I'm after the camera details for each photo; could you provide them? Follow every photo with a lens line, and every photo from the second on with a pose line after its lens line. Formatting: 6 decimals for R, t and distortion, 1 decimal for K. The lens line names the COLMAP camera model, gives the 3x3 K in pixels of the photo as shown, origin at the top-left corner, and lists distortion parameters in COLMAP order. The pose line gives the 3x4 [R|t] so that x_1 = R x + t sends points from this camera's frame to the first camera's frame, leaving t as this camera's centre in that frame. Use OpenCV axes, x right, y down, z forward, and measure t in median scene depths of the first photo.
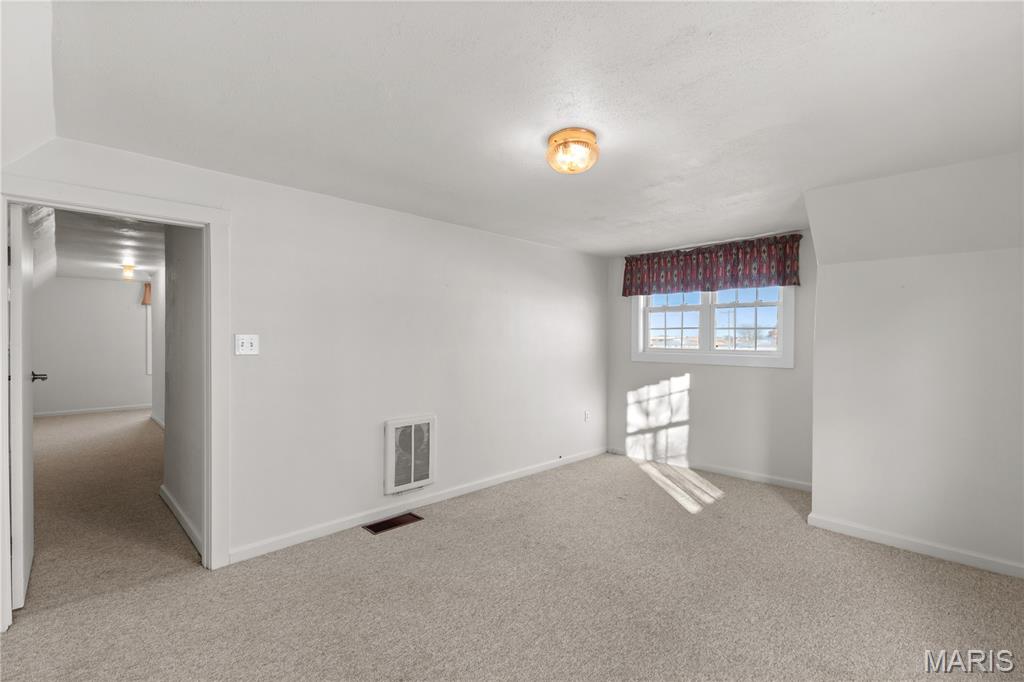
lens RADIAL K [[472.9, 0, 519.3], [0, 472.9, 335.8], [0, 0, 1]] dist [0.023884, 0.000040]
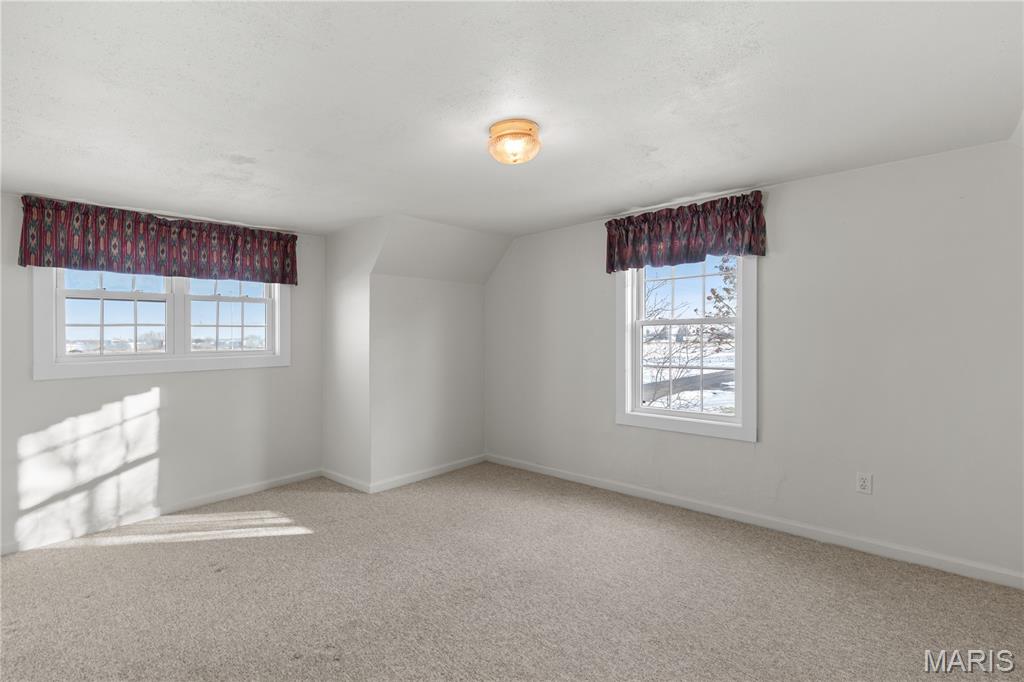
lens RADIAL K [[472.9, 0, 519.3], [0, 472.9, 335.8], [0, 0, 1]] dist [0.023884, 0.000040]
pose [[-0.036395, -0.007595, 0.999309, -0.403197], [0.012426, 0.999890, 0.008052, 0.001808], [-0.999260, 0.012711, -0.036297, 0.478694]]
